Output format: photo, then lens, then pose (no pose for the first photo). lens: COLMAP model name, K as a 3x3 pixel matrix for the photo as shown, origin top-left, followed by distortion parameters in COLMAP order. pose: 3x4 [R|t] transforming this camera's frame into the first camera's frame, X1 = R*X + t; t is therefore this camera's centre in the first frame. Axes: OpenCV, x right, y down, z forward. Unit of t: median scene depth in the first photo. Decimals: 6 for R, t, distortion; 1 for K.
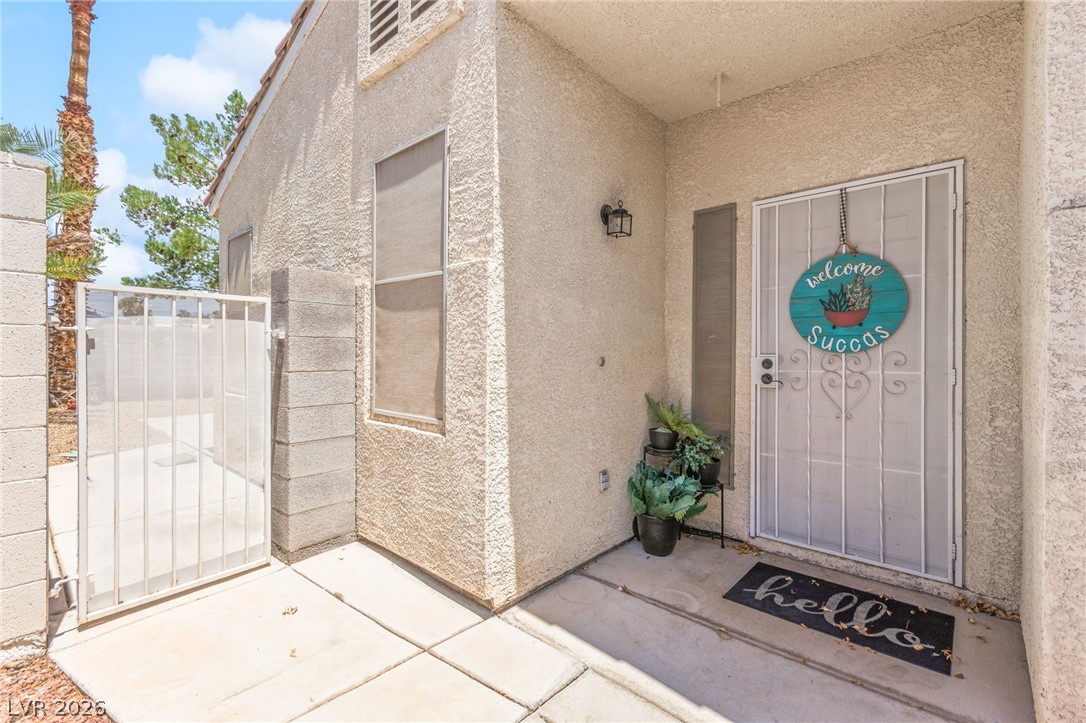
lens RADIAL K [[479.0, 0, 543.7], [0, 479.0, 354.8], [0, 0, 1]] dist [-0.003104, -0.000175]
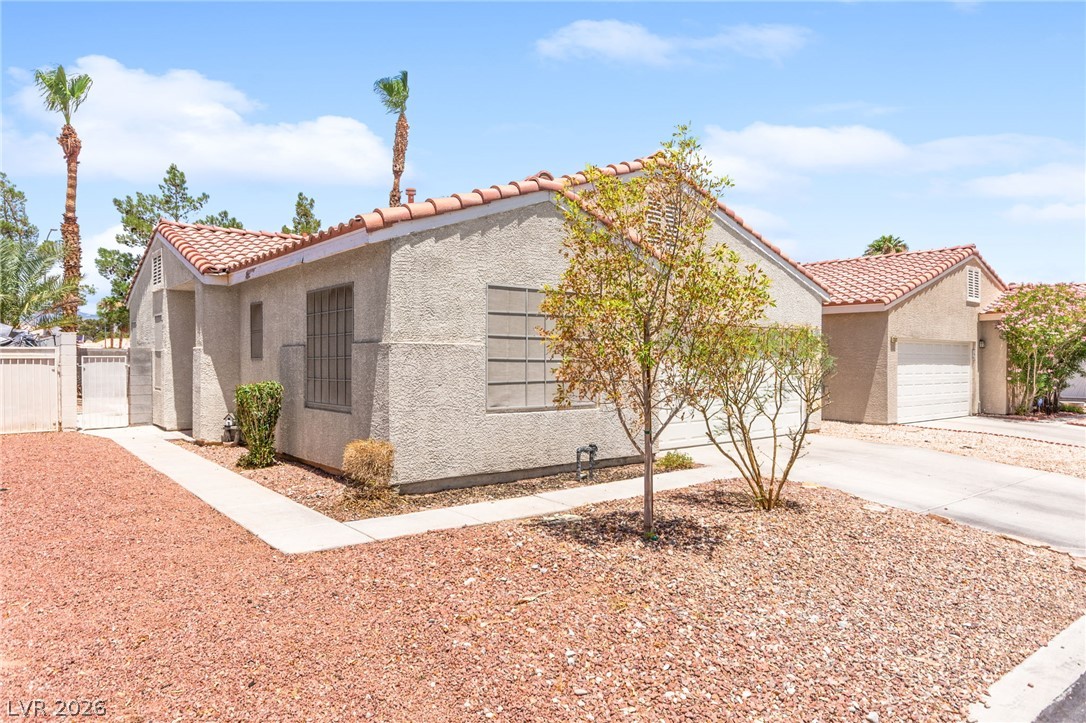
lens RADIAL K [[704.4, 0, 541.6], [0, 704.4, 366.4], [0, 0, 1]] dist [0.004488, 0.000583]
pose [[0.985570, -0.001183, -0.169264, 1.053819], [0.002805, 0.999952, 0.009347, -0.023420], [0.169245, -0.009687, 0.985526, -1.149267]]
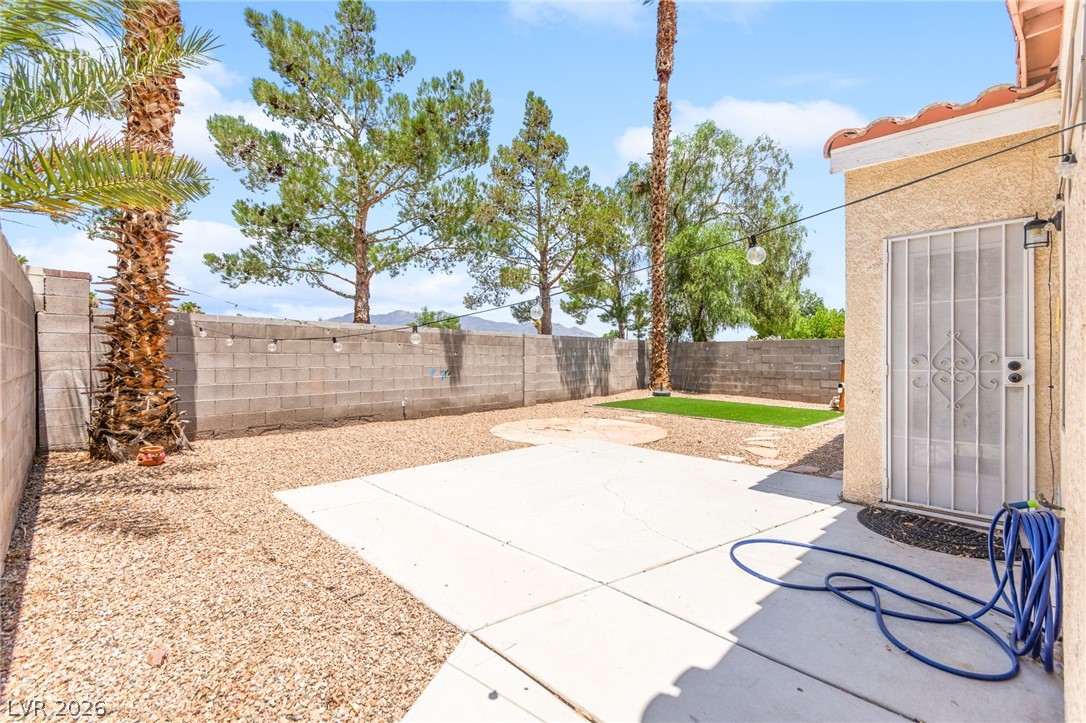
lens RADIAL K [[479.0, 0, 540.0], [0, 479.0, 358.9], [0, 0, 1]] dist [-0.003104, -0.000175]
pose [[0.996442, -0.008653, -0.083836, -0.464195], [0.009153, 0.999943, 0.005581, -0.005865], [0.083783, -0.006328, 0.996464, 0.465469]]
